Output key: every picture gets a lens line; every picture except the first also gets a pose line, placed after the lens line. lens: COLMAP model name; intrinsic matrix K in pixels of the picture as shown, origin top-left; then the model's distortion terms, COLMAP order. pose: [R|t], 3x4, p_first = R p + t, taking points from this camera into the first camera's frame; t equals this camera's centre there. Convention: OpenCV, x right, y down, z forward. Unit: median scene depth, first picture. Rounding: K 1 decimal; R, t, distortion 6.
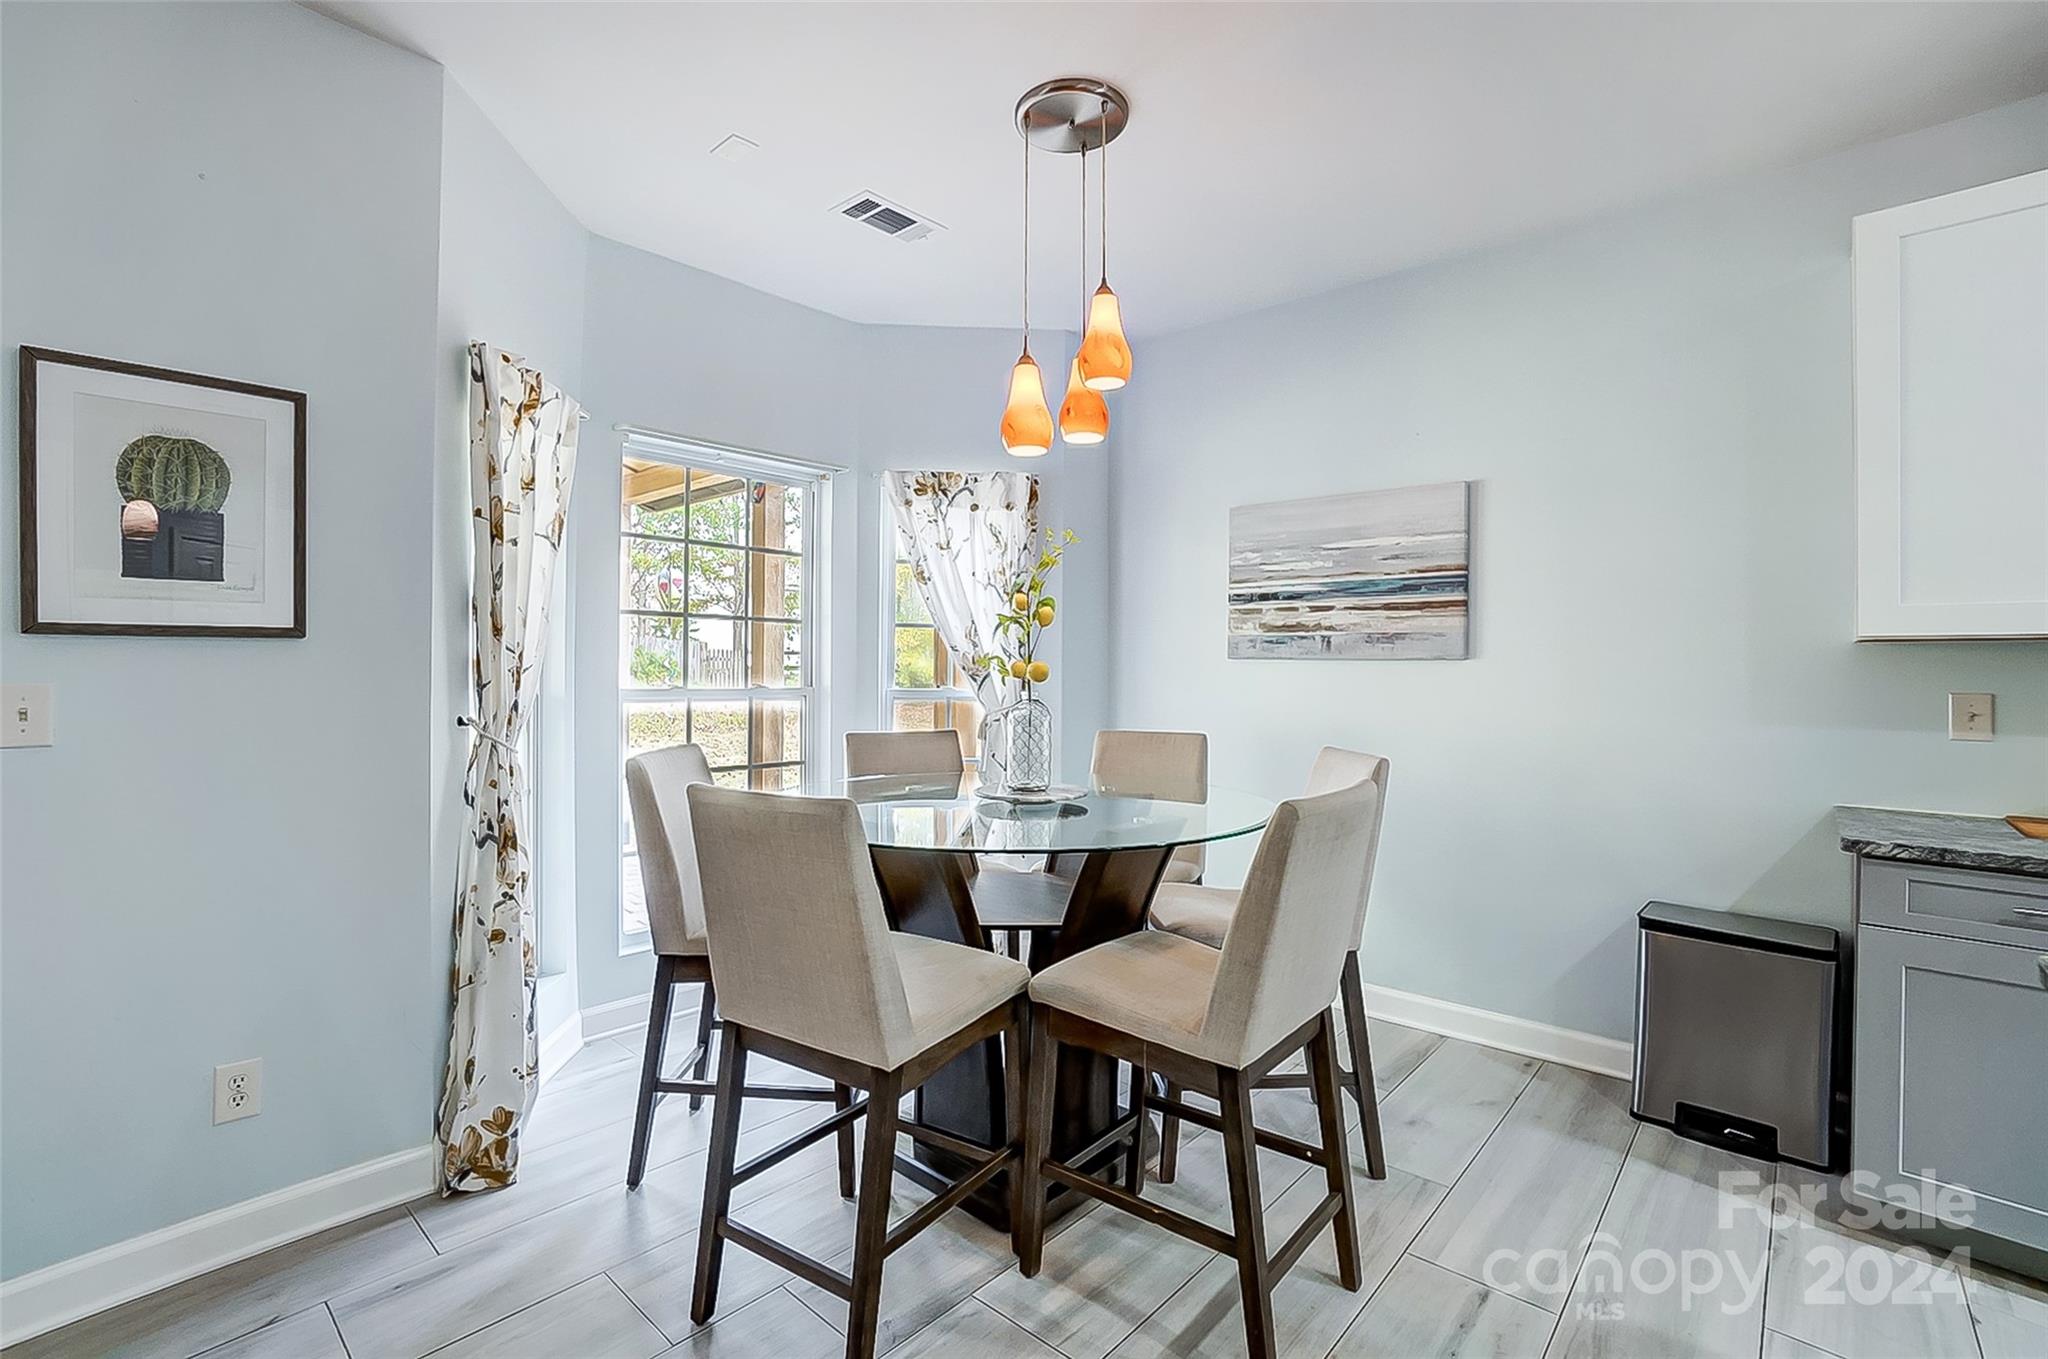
lens RADIAL K [[913.0, 0, 1015.7], [0, 913.0, 667.4], [0, 0, 1]] dist [-0.061384, 0.021540]
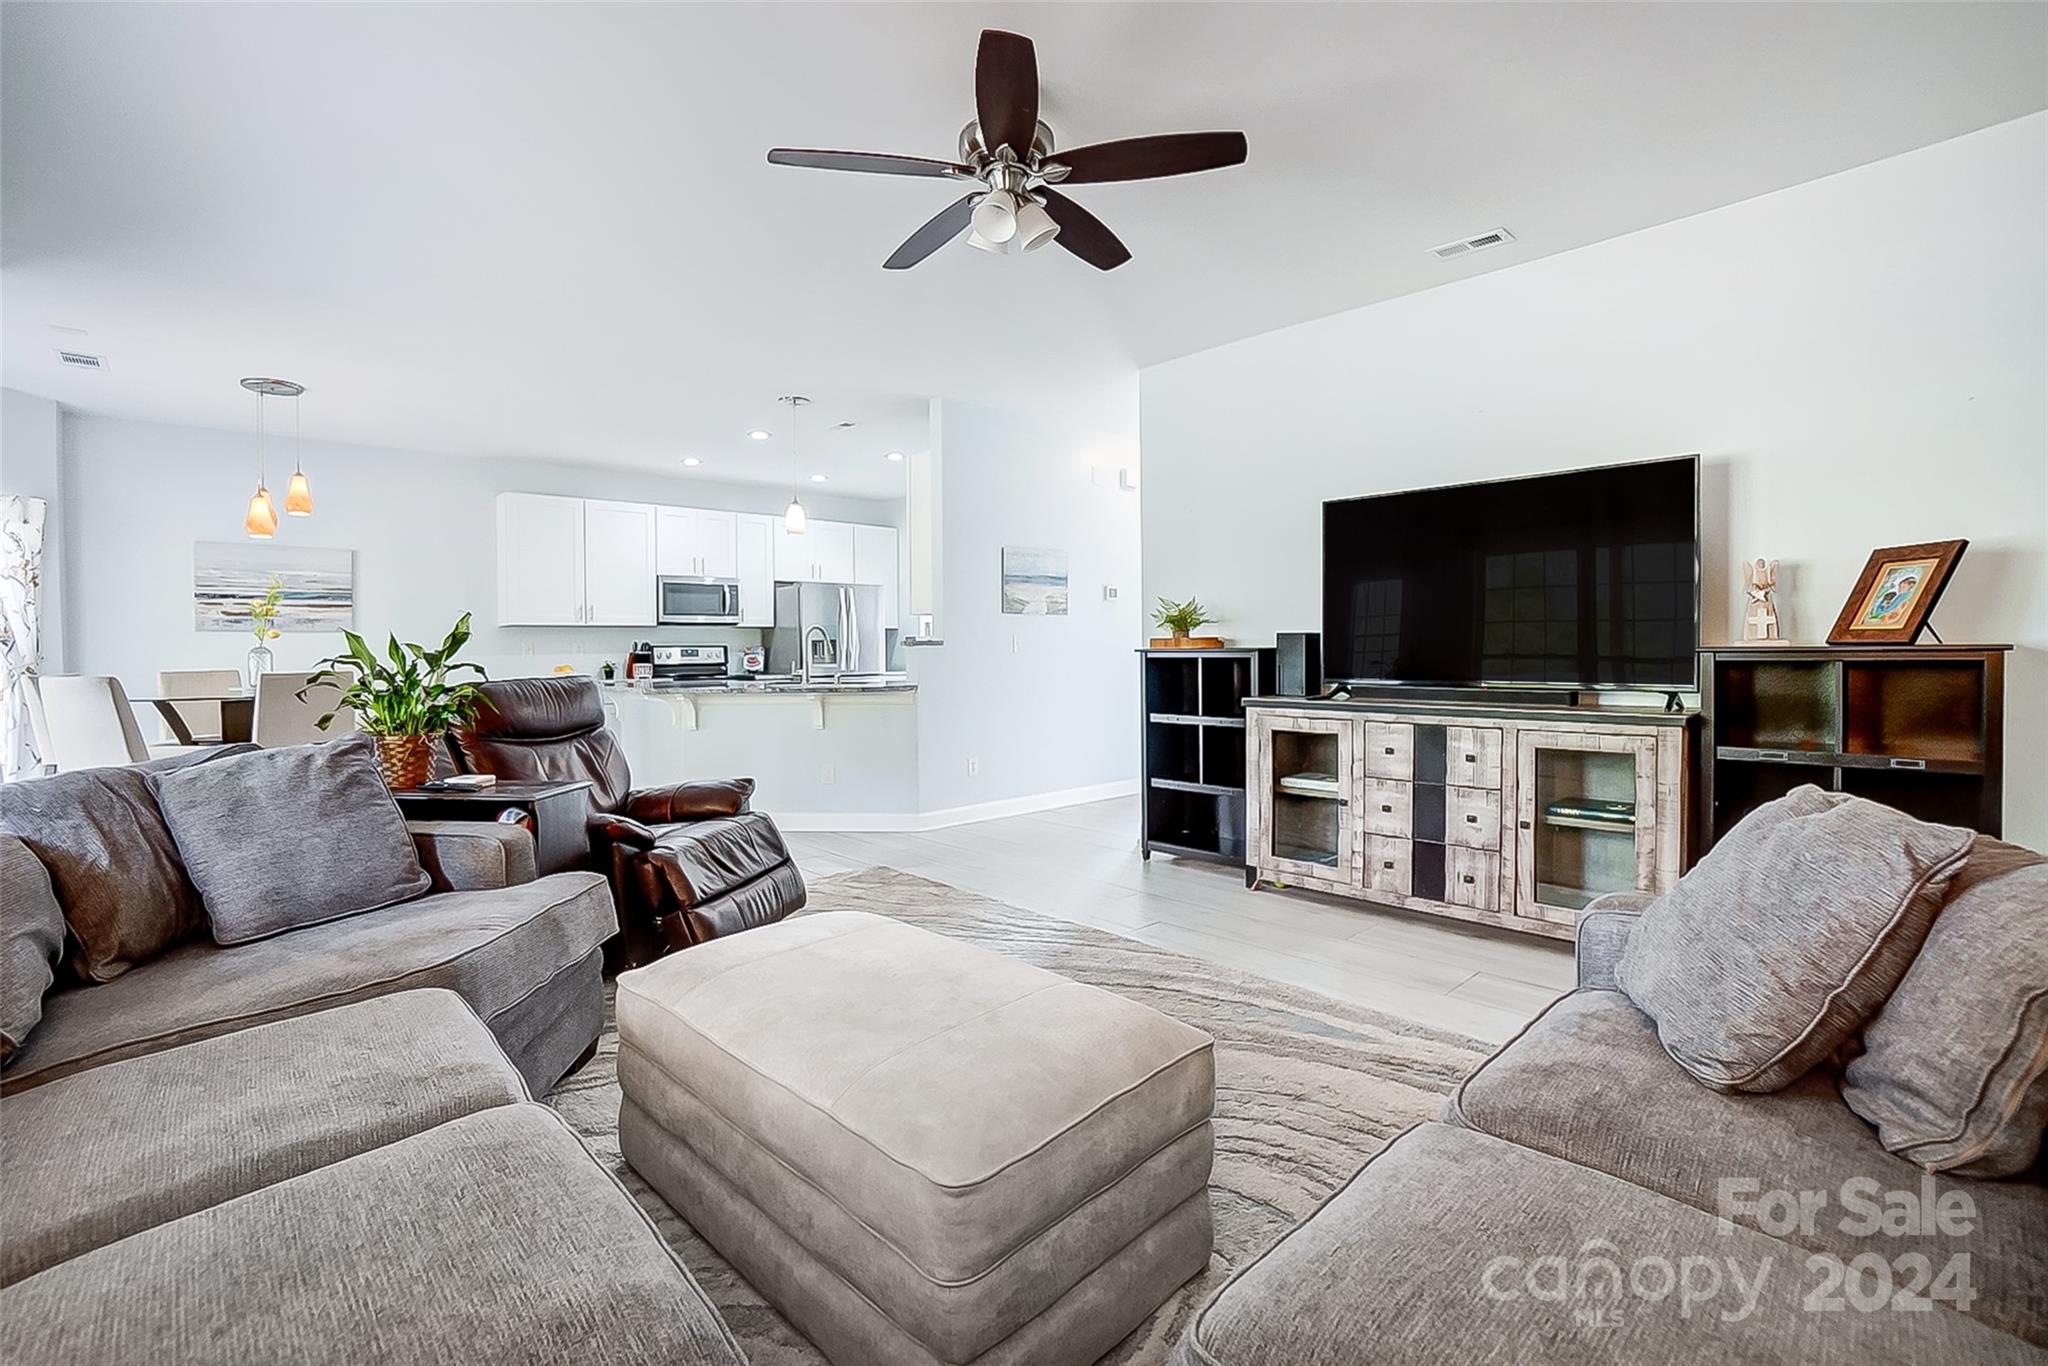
lens RADIAL K [[913.0, 0, 1015.7], [0, 913.0, 670.9], [0, 0, 1]] dist [-0.061384, 0.021540]
pose [[0.080105, -0.032426, 0.996259, -1.360915], [0.012598, 0.999424, 0.031516, 0.034778], [-0.996707, 0.010027, 0.080468, -0.697442]]
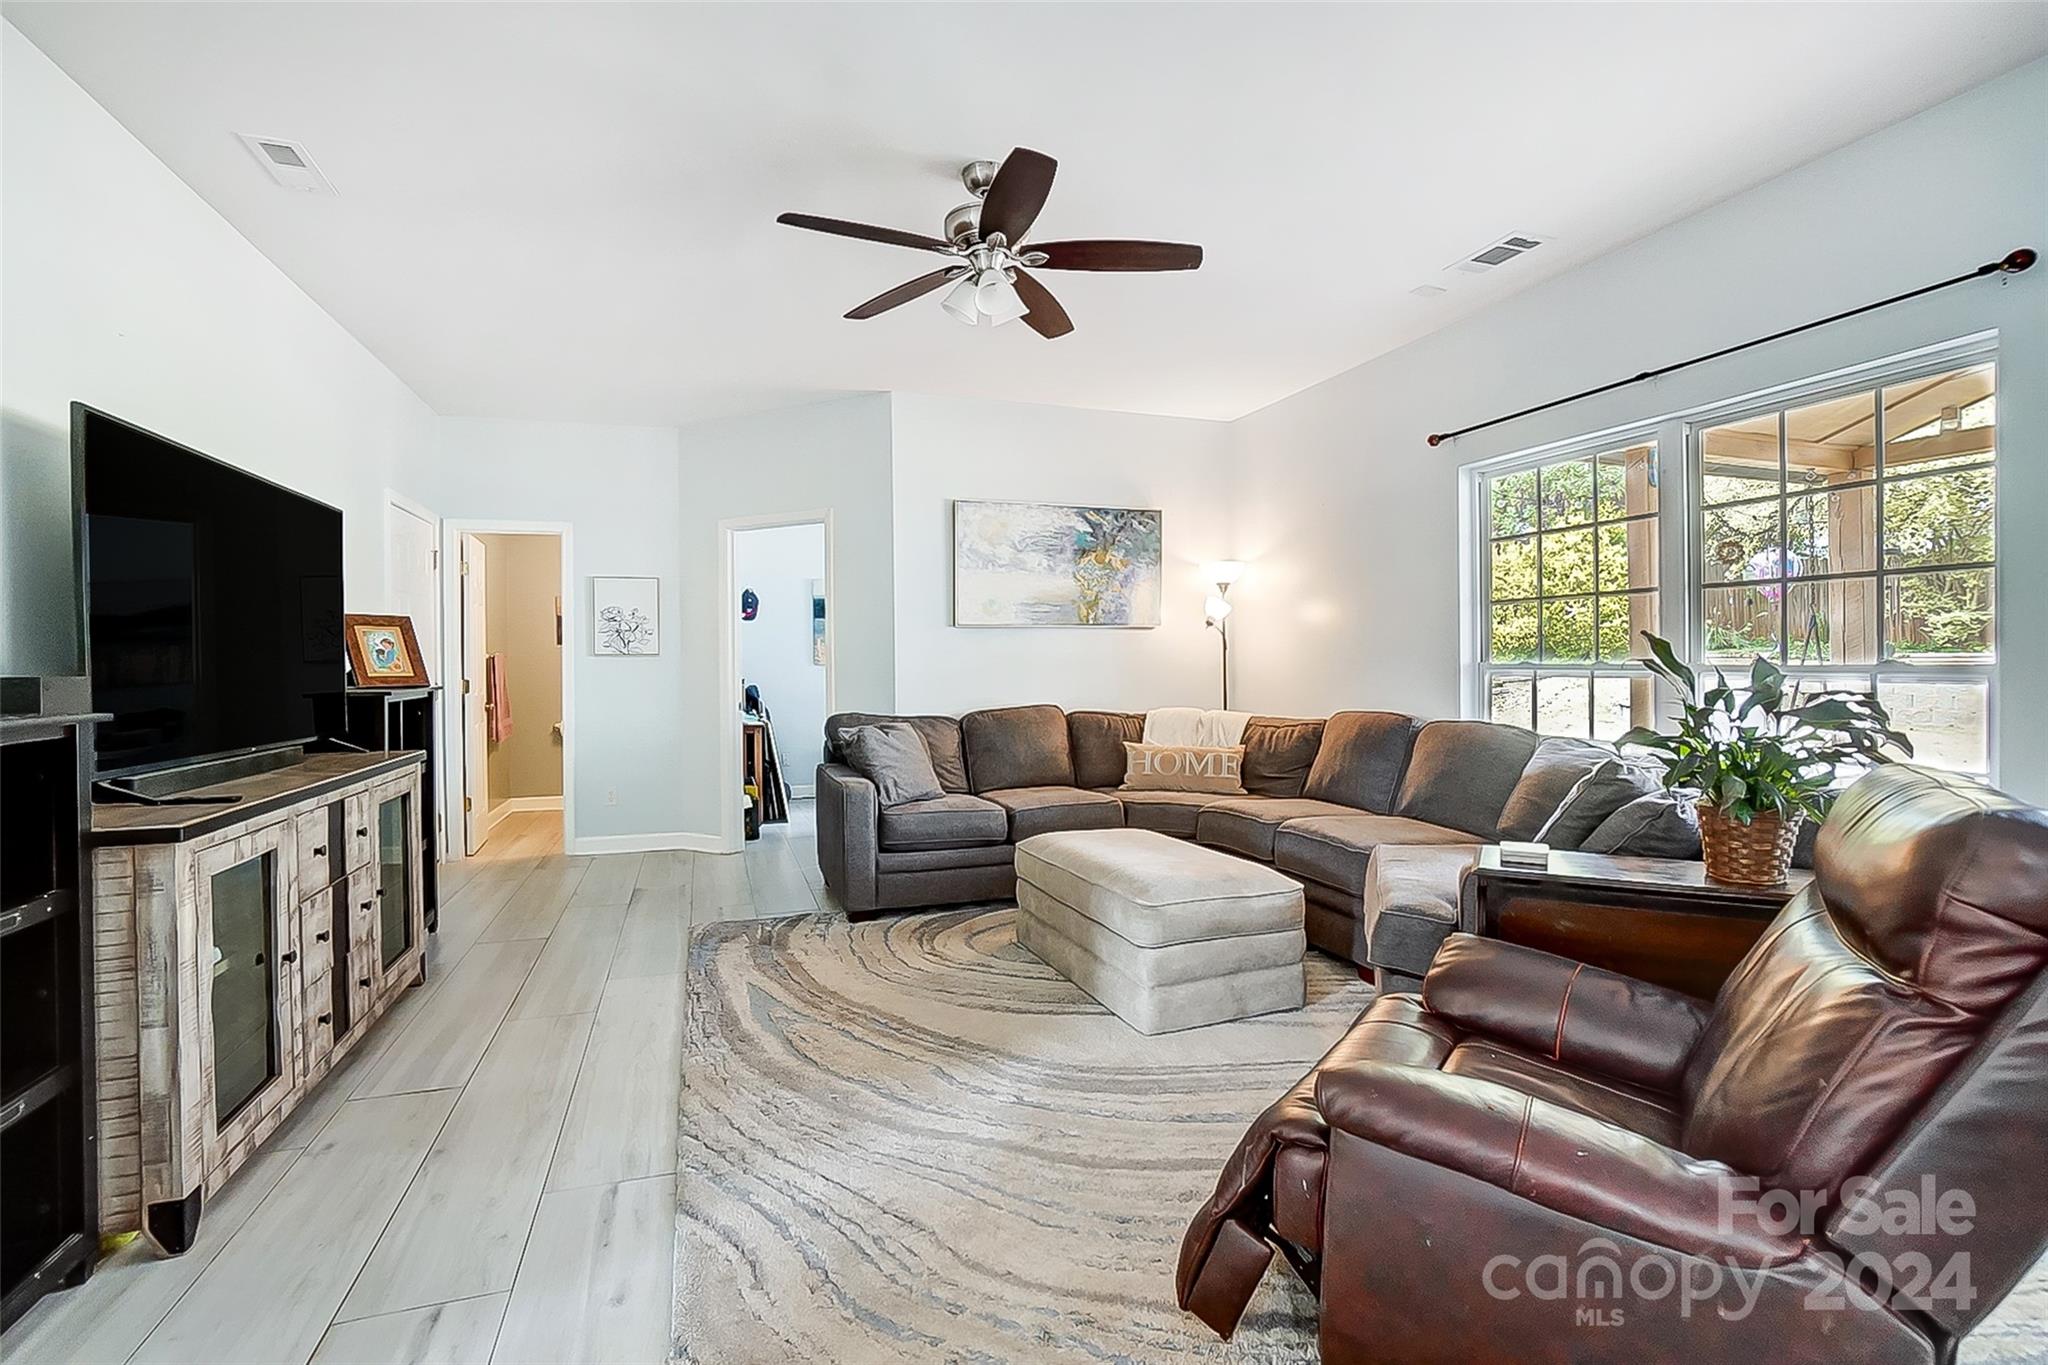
lens RADIAL K [[913.0, 0, 1015.7], [0, 913.0, 670.4], [0, 0, 1]] dist [-0.061384, 0.021540]
pose [[-0.488594, 0.006111, -0.872490, 0.097680], [0.000965, 0.999979, 0.006464, 0.019055], [0.872511, 0.002317, -0.488590, -0.212875]]
